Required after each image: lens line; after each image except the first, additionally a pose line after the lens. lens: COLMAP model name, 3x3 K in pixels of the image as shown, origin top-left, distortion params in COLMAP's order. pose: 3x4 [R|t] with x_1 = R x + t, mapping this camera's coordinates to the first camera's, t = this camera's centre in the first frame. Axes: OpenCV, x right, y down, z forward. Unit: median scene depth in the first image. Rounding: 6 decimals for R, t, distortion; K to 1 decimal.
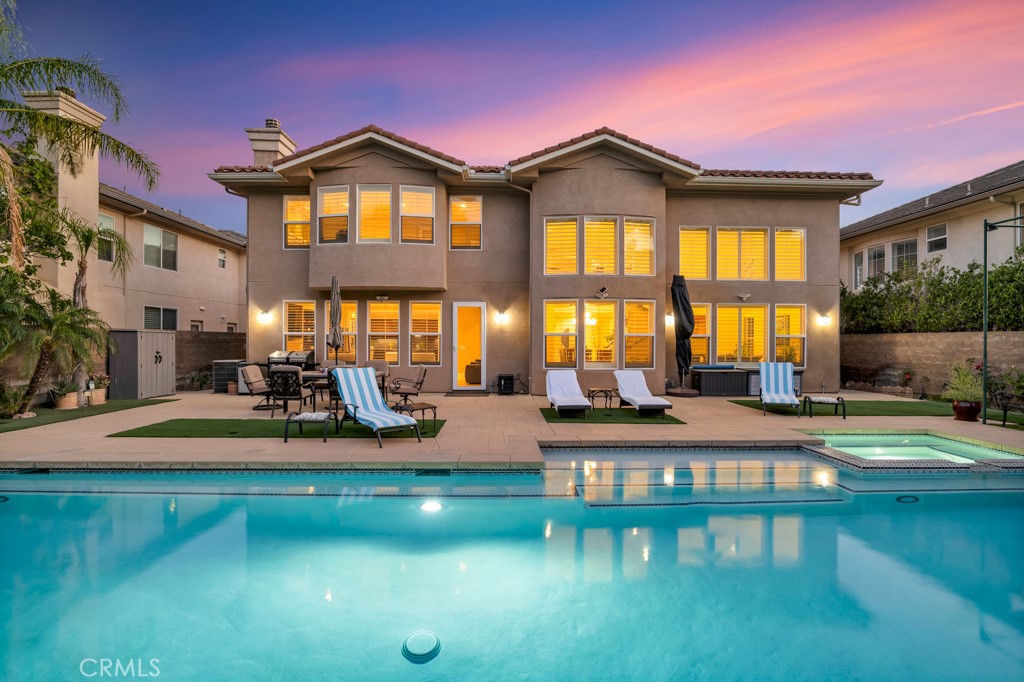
lens RADIAL K [[481.6, 0, 512.0], [0, 481.6, 341.0], [0, 0, 1]] dist [-0.015377, 0.000738]
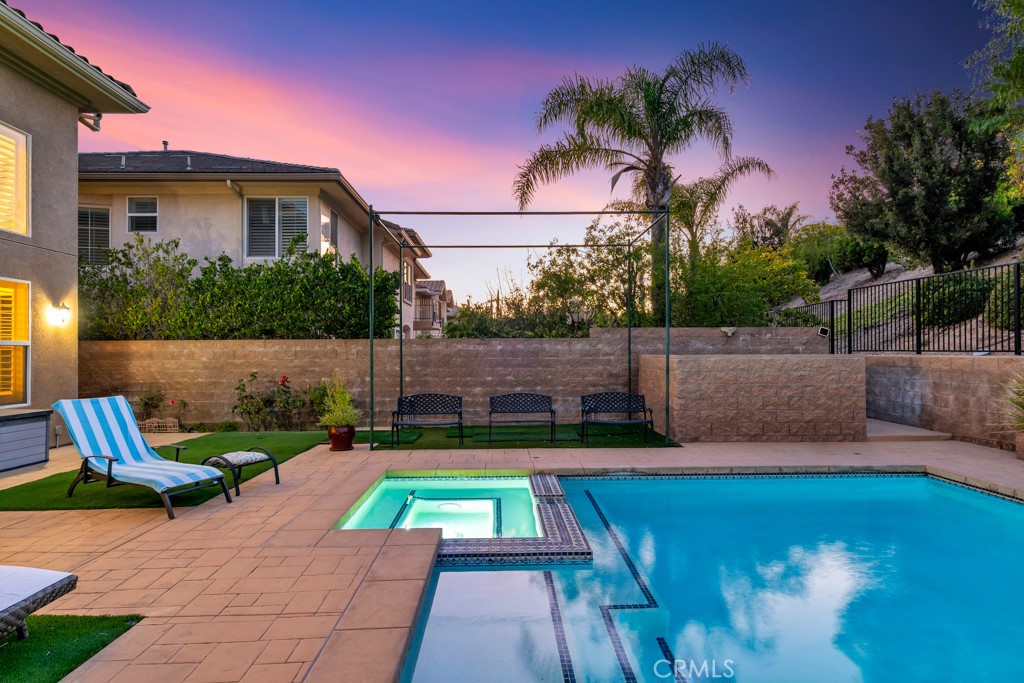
lens RADIAL K [[569.4, 0, 513.0], [0, 569.4, 345.0], [0, 0, 1]] dist [0.001416, 0.000259]
pose [[-0.003114, 0.007167, 0.999969, -0.005350], [0.005408, 0.999960, -0.007151, -0.000970], [-0.999981, 0.005385, -0.003152, 0.504184]]
